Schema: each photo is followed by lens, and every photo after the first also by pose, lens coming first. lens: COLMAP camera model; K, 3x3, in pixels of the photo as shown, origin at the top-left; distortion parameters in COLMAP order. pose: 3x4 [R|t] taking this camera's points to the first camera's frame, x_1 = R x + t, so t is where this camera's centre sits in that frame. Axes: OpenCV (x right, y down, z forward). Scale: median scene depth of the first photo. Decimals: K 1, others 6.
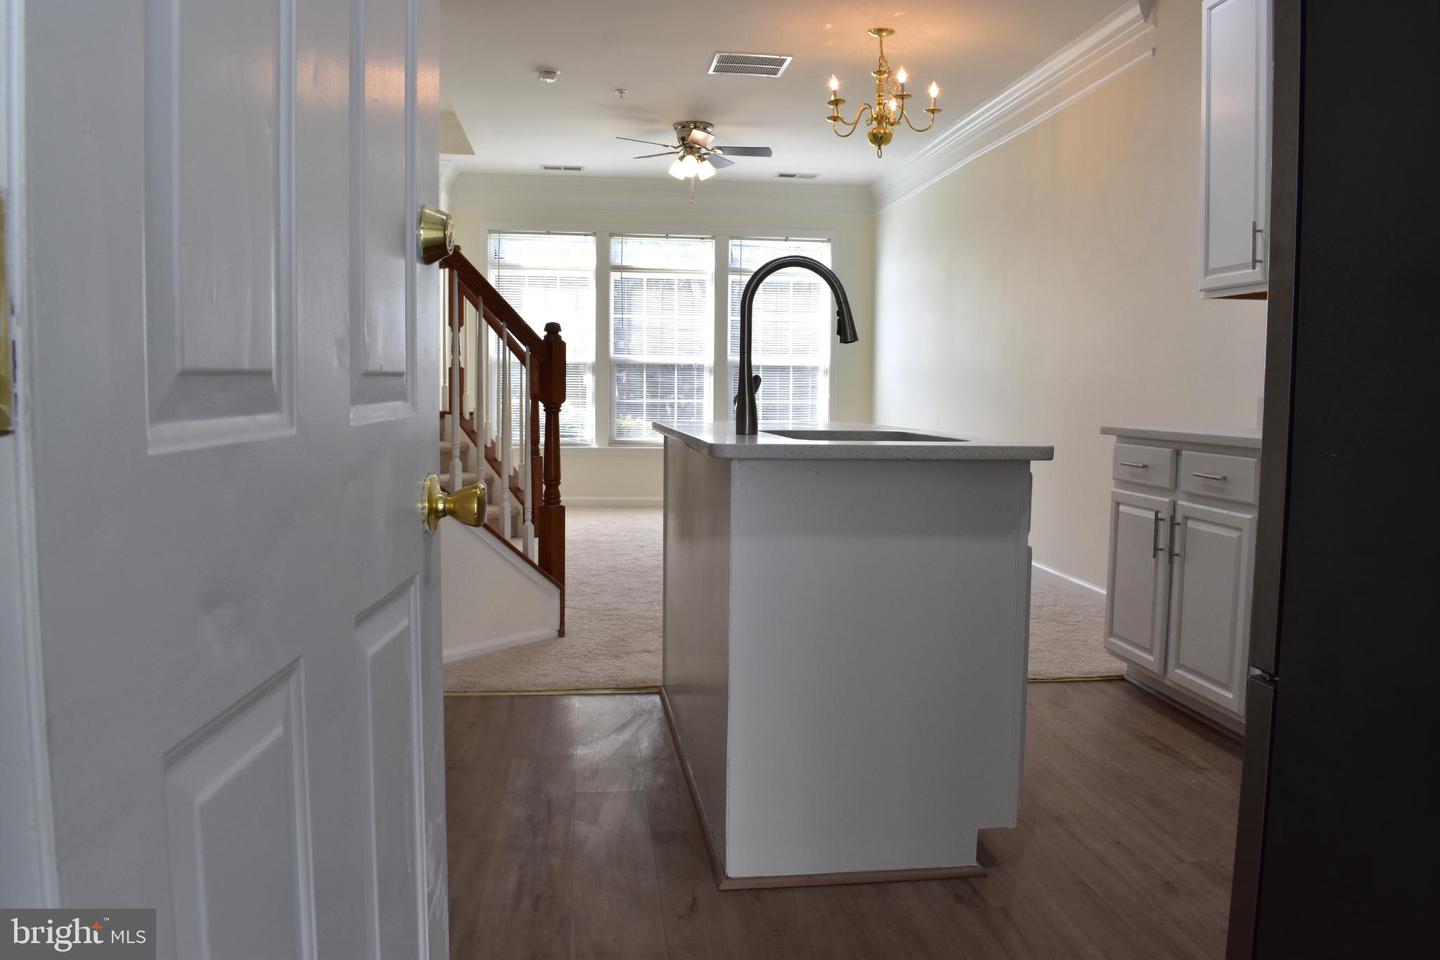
lens RADIAL K [[1122.1, 0, 720.0], [0, 1122.1, 480.0], [0, 0, 1]] dist [-0.096368, 0.004077]
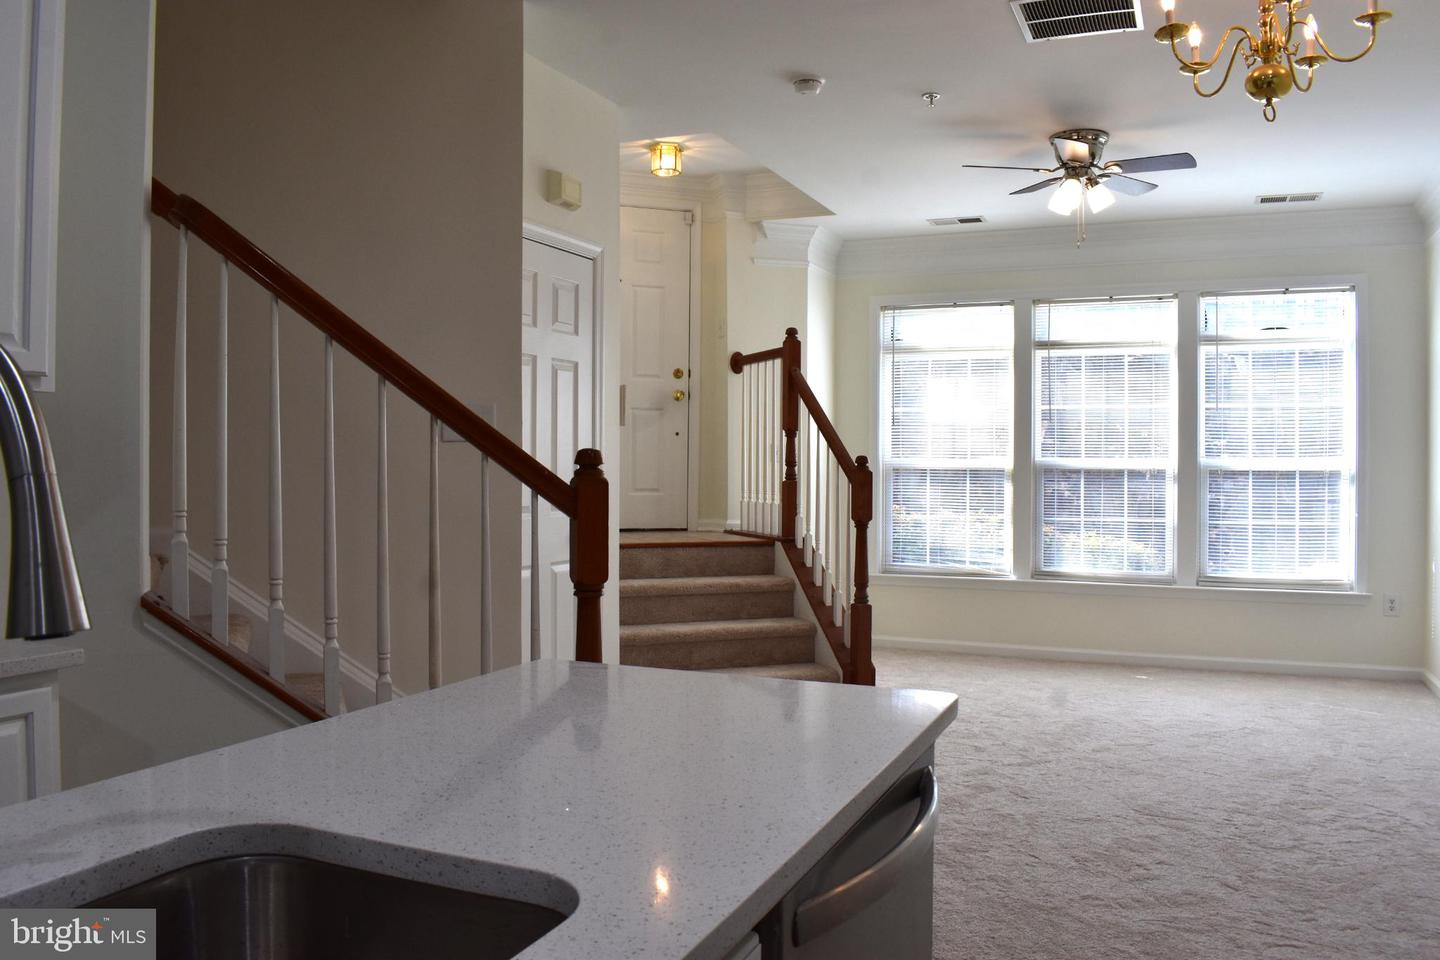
lens RADIAL K [[1122.1, 0, 720.0], [0, 1122.1, 480.0], [0, 0, 1]] dist [-0.096368, 0.004077]
pose [[0.858950, -0.000935, -0.512058, 0.106994], [-0.036305, 0.997370, -0.062722, -0.042482], [0.510770, 0.072466, 0.856658, 0.246855]]
